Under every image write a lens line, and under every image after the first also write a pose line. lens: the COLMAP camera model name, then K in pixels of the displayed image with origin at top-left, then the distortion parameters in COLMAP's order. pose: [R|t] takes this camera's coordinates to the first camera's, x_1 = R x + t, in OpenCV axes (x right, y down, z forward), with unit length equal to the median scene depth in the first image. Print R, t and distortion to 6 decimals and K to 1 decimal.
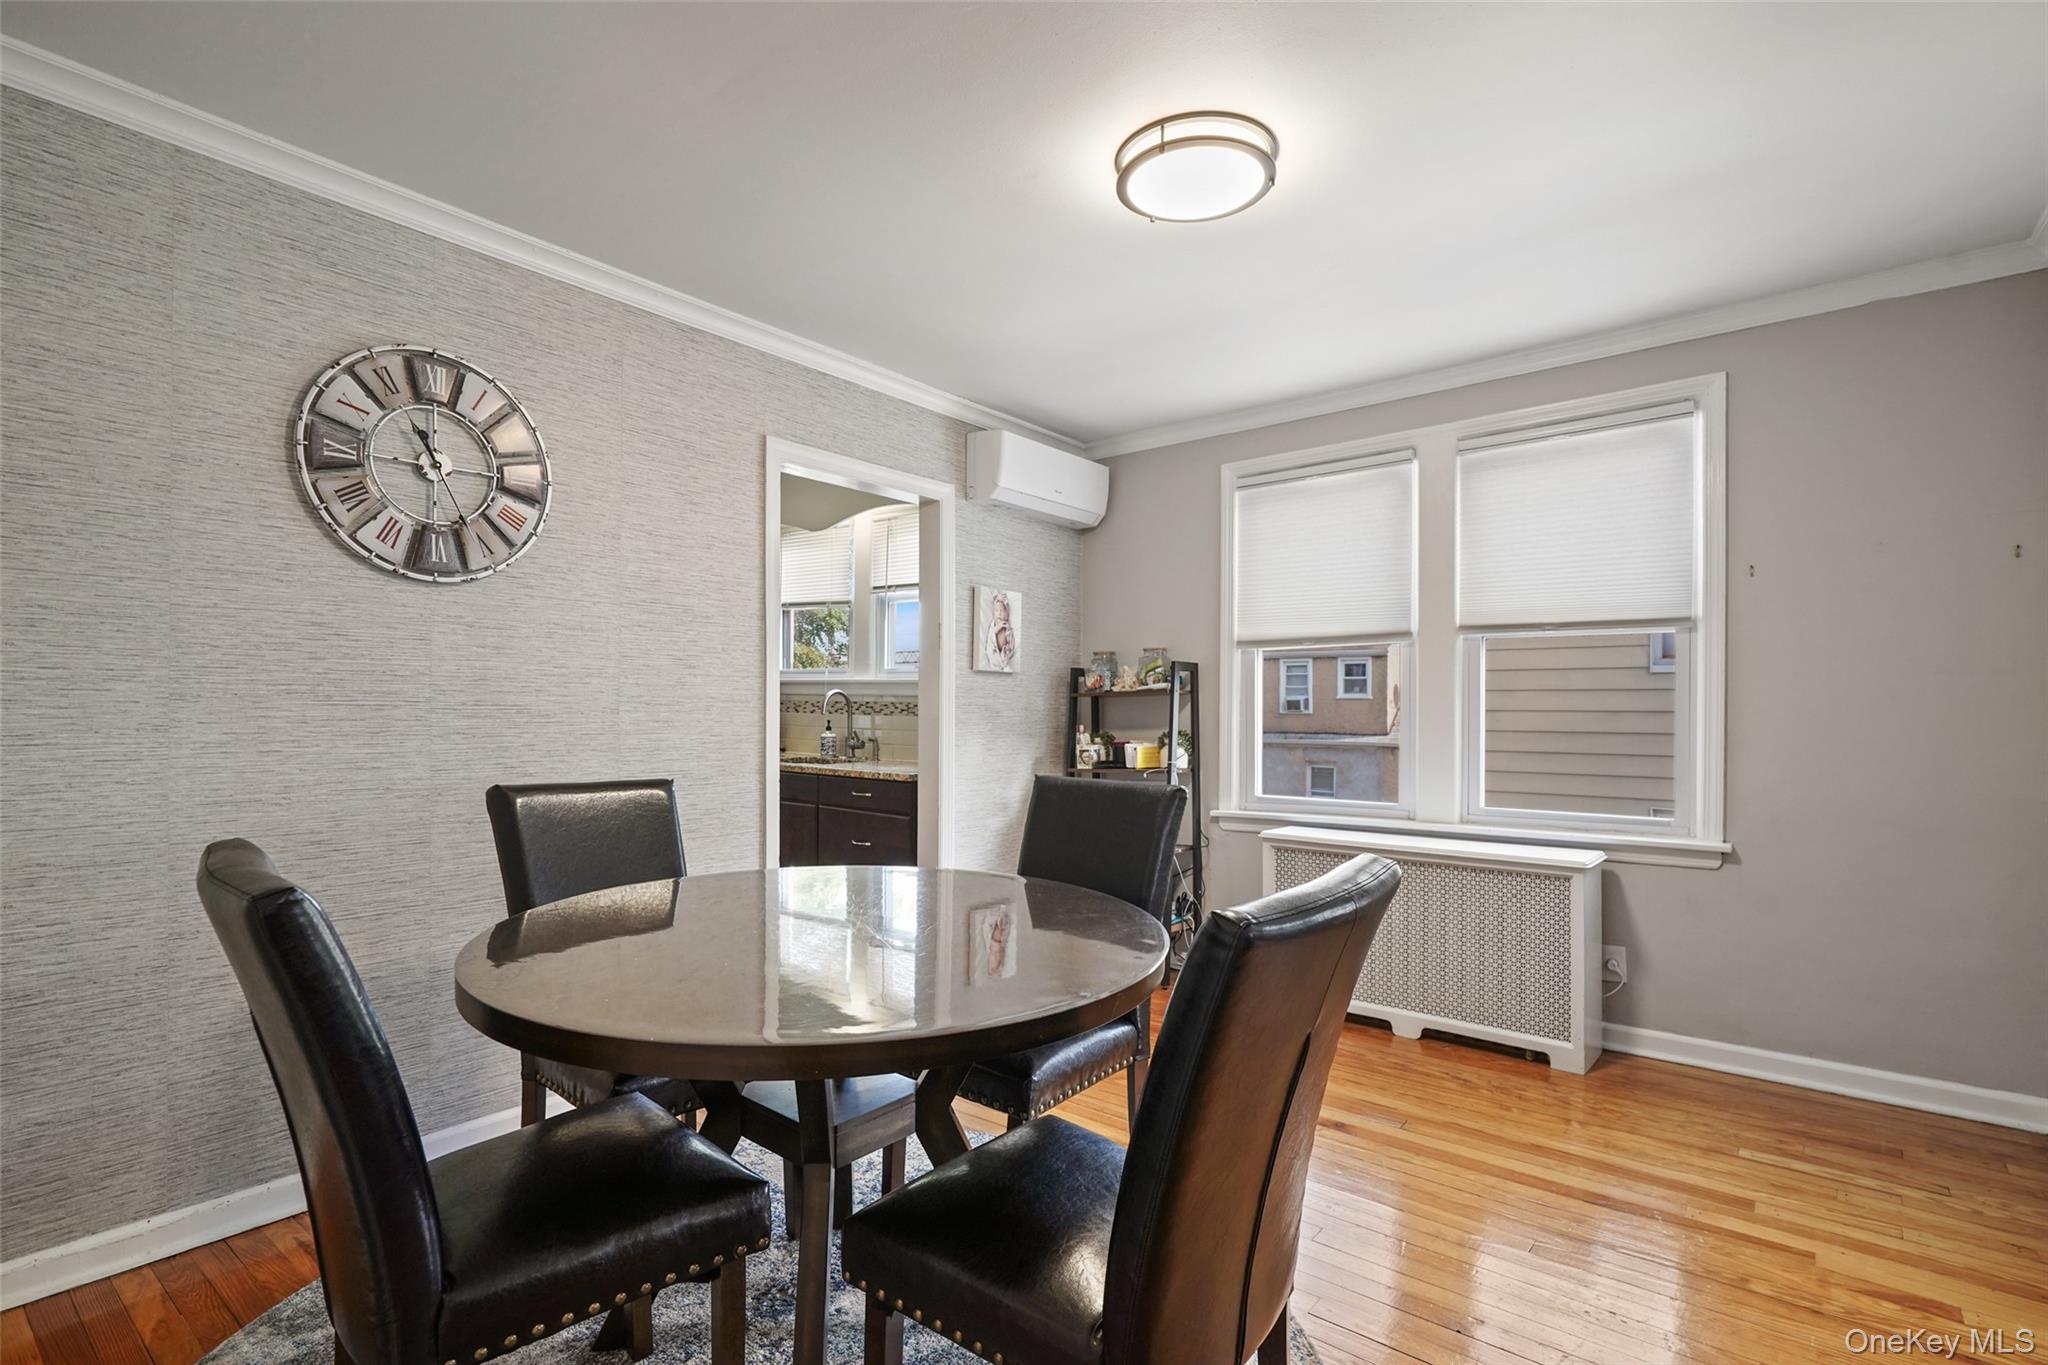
lens RADIAL K [[983.6, 0, 1024.9], [0, 983.6, 694.2], [0, 0, 1]] dist [-0.003168, -0.000083]
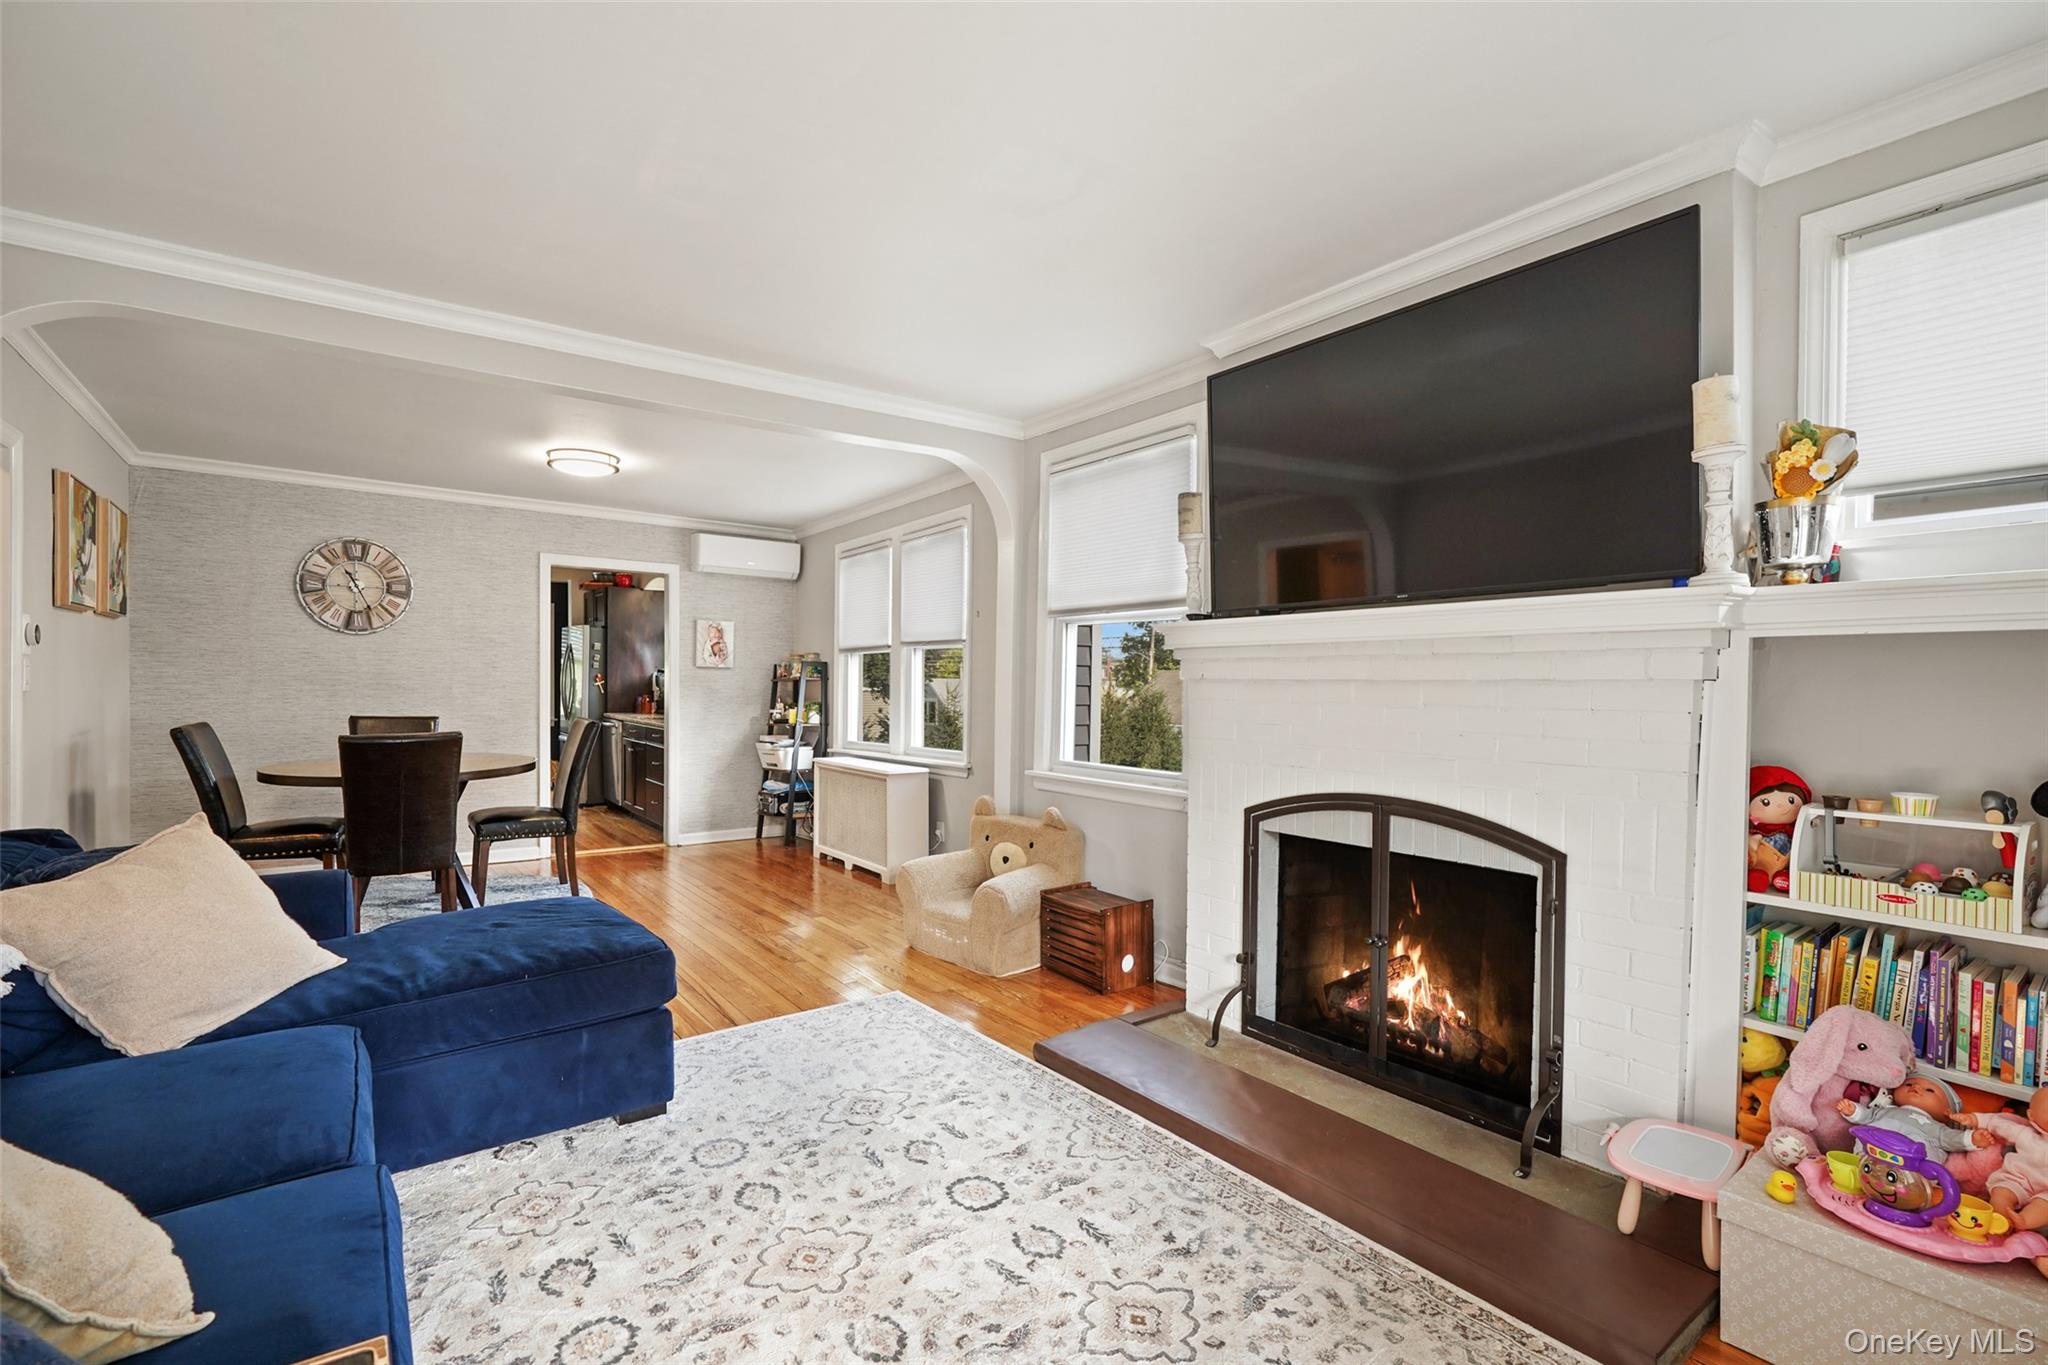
lens RADIAL K [[942.5, 0, 1023.0], [0, 942.5, 682.9], [0, 0, 1]] dist [-0.000509, -0.000979]
pose [[0.968183, 0.003369, -0.250221, 1.525703], [-0.001967, 0.999981, 0.005855, -0.009627], [0.250236, -0.005177, 0.968171, -0.813899]]
